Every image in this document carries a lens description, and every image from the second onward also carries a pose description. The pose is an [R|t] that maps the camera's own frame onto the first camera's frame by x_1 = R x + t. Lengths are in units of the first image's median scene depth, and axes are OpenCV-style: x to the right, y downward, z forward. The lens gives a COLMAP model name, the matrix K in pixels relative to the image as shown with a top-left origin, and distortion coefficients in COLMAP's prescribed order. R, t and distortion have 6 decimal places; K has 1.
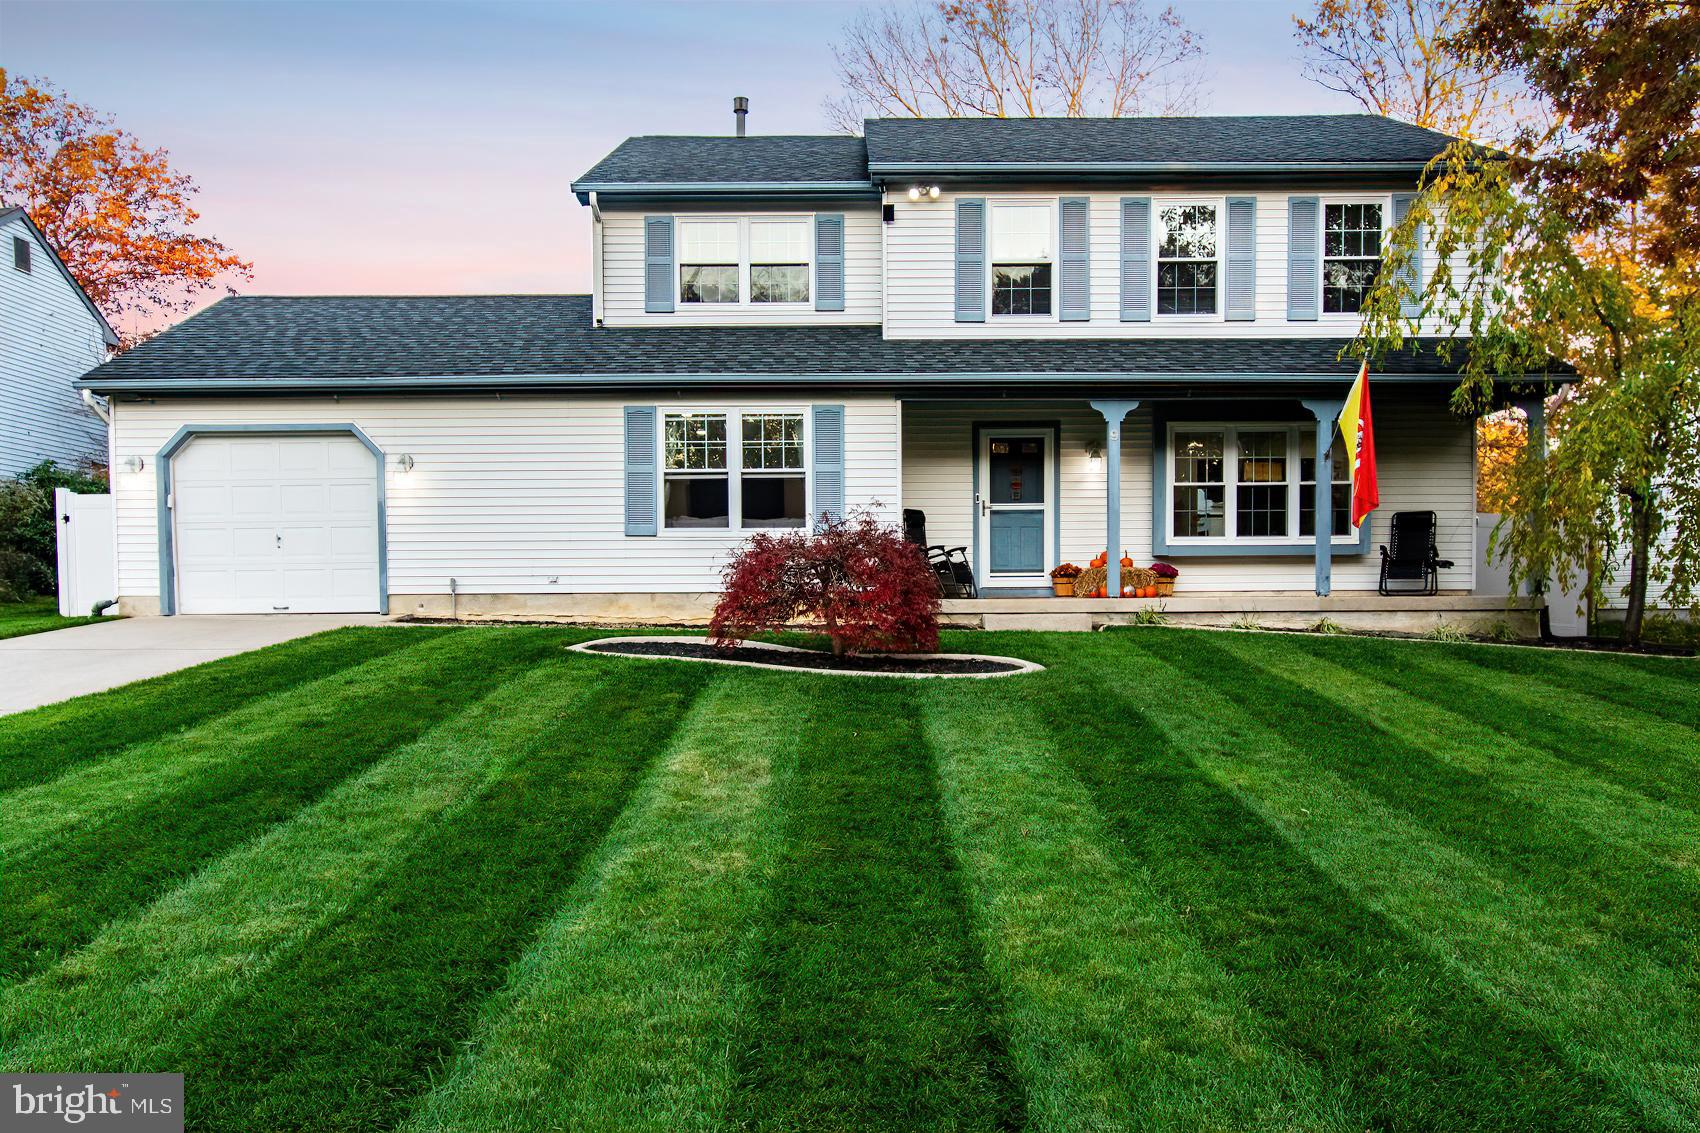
lens RADIAL K [[1211.2, 0, 854.6], [0, 1211.2, 579.0], [0, 0, 1]] dist [0.013507, -0.002693]
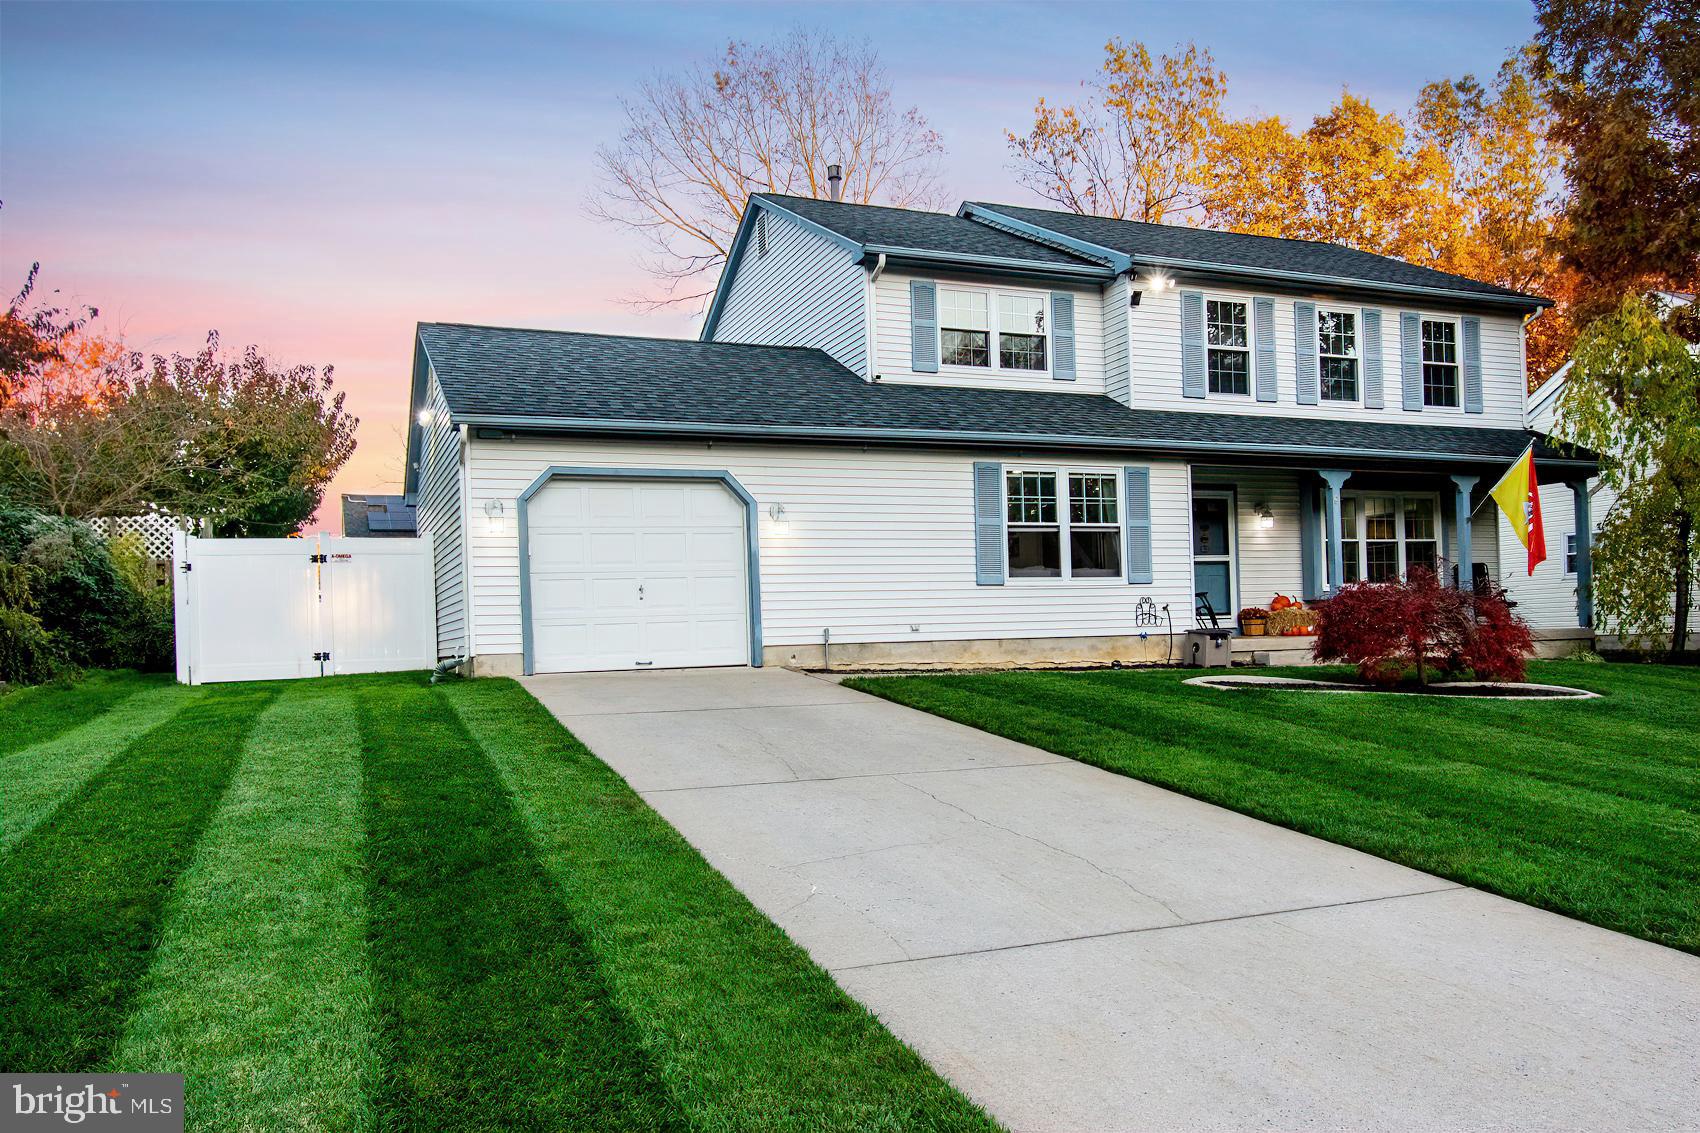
lens RADIAL K [[1211.2, 0, 841.7], [0, 1211.2, 566.5], [0, 0, 1]] dist [0.013507, -0.002693]
pose [[0.929185, 0.001585, 0.369611, -0.639761], [0.017362, 0.998700, -0.047931, -0.003161], [-0.369206, 0.050954, 0.927950, 0.066079]]
